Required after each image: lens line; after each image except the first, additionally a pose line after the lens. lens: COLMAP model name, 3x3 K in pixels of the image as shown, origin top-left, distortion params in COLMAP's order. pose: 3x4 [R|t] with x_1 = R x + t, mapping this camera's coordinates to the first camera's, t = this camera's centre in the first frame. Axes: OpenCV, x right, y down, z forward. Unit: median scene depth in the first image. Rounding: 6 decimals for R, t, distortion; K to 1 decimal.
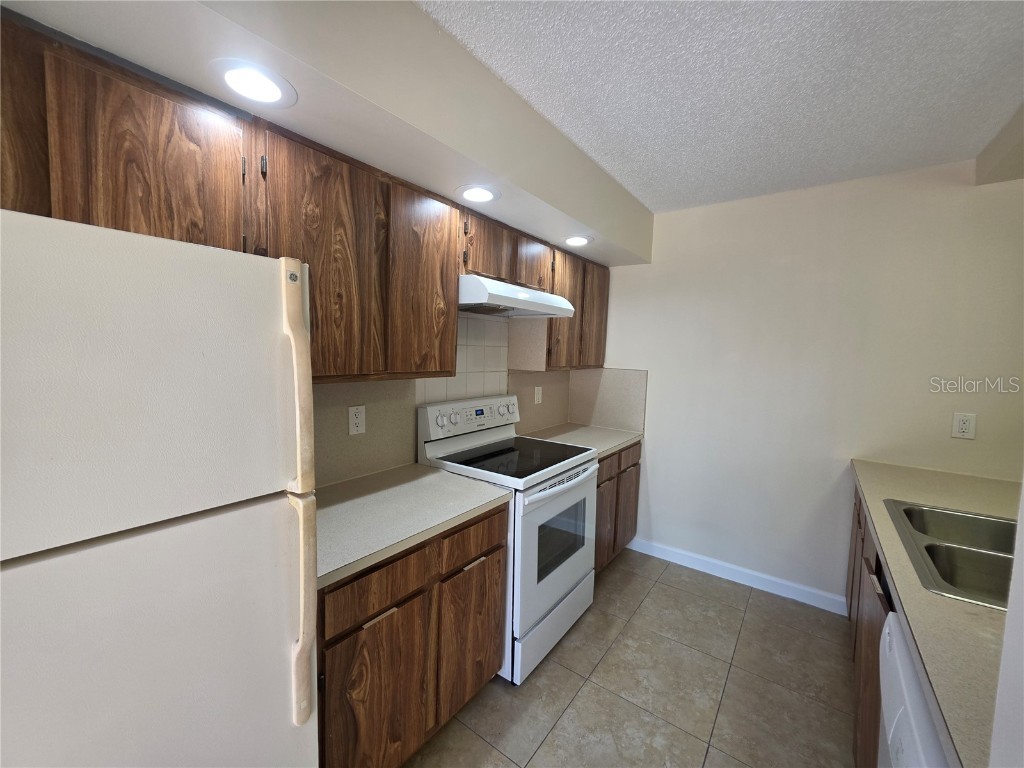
lens RADIAL K [[433.8, 0, 513.7], [0, 433.8, 378.1], [0, 0, 1]] dist [0.076597, -0.018449]
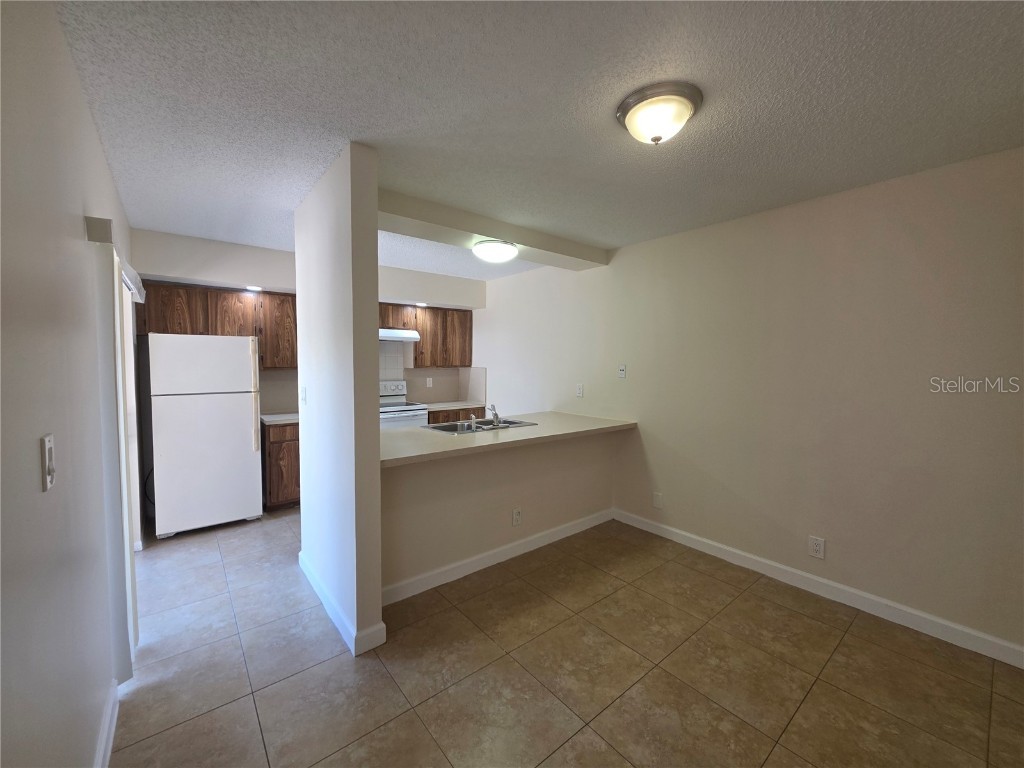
lens RADIAL K [[409.9, 0, 509.4], [0, 409.9, 382.4], [0, 0, 1]] dist [0.001180, -0.000219]
pose [[0.963734, -0.013759, -0.266509, 1.396702], [0.009488, 0.999805, -0.017310, 0.123149], [0.266695, 0.014153, 0.963677, -0.992116]]
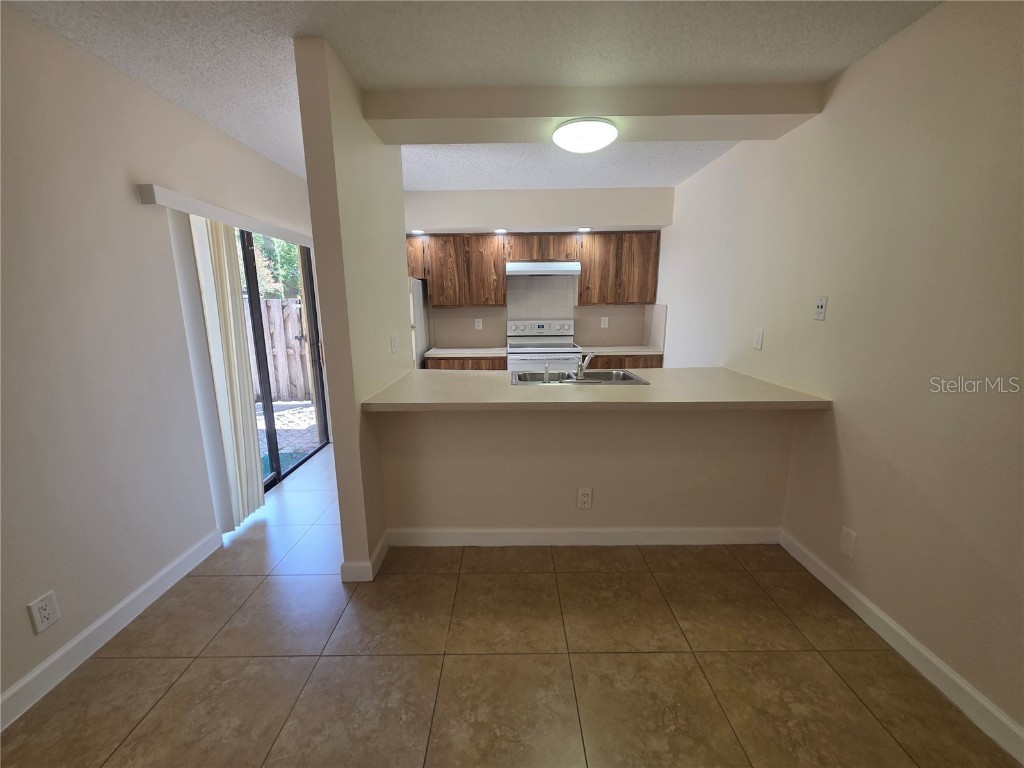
lens RADIAL K [[409.9, 0, 509.4], [0, 409.9, 382.4], [0, 0, 1]] dist [0.001180, -0.000219]
pose [[0.581618, 0.121839, -0.804286, 1.815138], [-0.023191, 0.990801, 0.133324, 0.111113], [0.813131, -0.058892, 0.579093, -0.317331]]
